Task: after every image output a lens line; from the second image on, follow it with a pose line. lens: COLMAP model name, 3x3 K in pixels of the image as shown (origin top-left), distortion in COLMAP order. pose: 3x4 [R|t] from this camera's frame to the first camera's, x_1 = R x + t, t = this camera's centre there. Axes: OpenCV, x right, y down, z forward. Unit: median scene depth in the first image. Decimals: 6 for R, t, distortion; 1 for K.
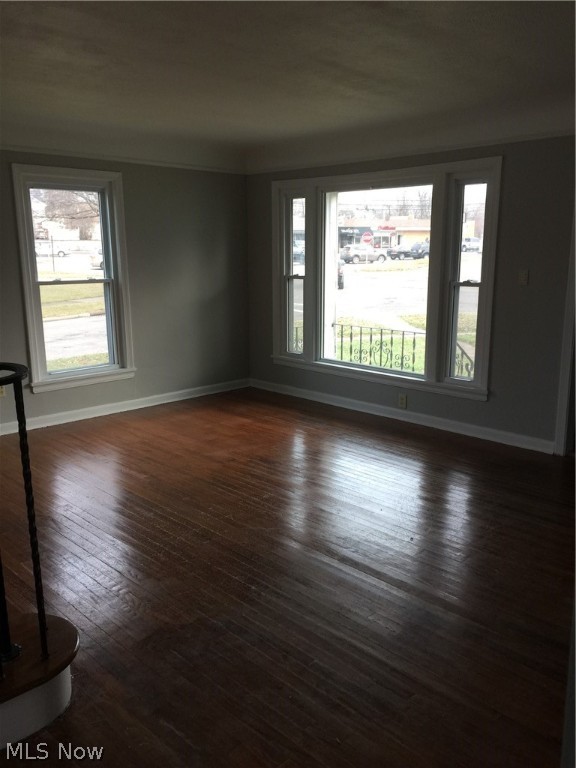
lens RADIAL K [[659.5, 0, 293.3], [0, 659.5, 384.8], [0, 0, 1]] dist [0.081468, -0.096424]
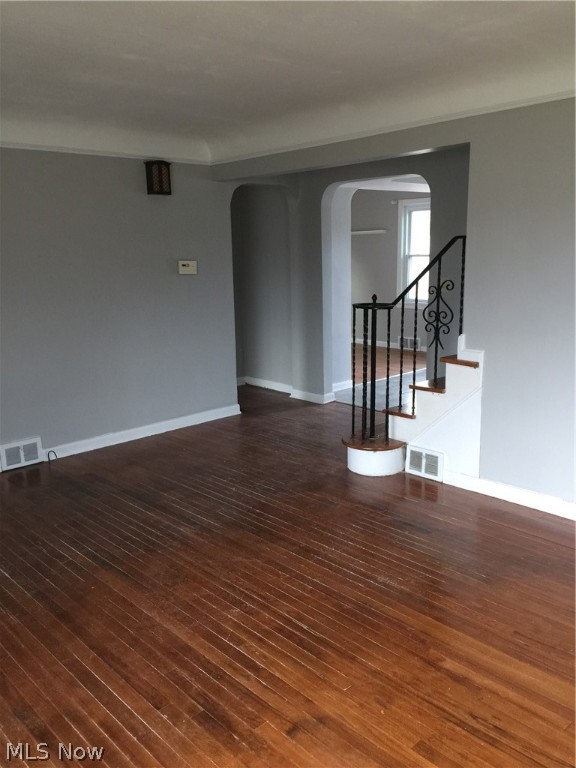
lens RADIAL K [[659.5, 0, 293.3], [0, 659.5, 384.8], [0, 0, 1]] dist [0.081468, -0.096424]
pose [[-0.999259, 0.023050, 0.030813, -0.115928], [0.033467, 0.915778, 0.400288, -0.295380], [-0.018992, 0.401023, -0.915871, 1.383623]]
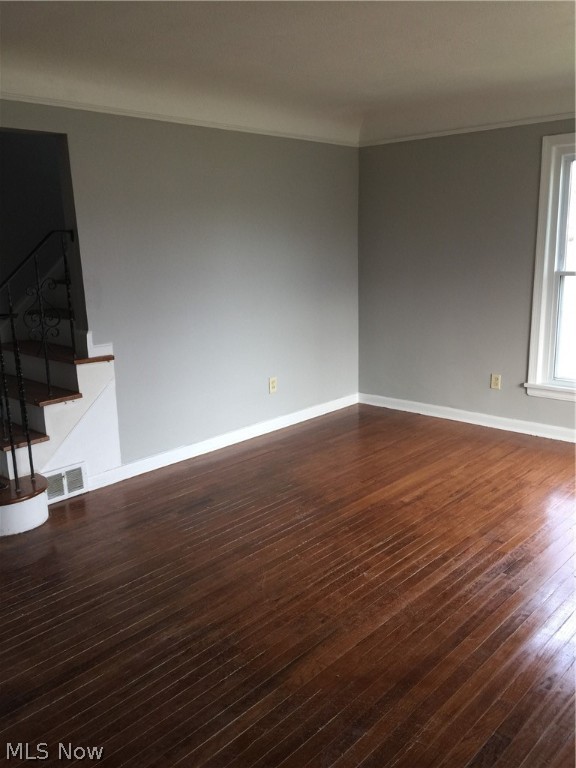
lens RADIAL K [[659.5, 0, 293.3], [0, 659.5, 384.8], [0, 0, 1]] dist [0.081468, -0.096424]
pose [[0.061931, 0.220572, -0.973402, 0.563516], [-0.183418, 0.961180, 0.206133, -0.155107], [0.981082, 0.165774, 0.099984, 0.724233]]
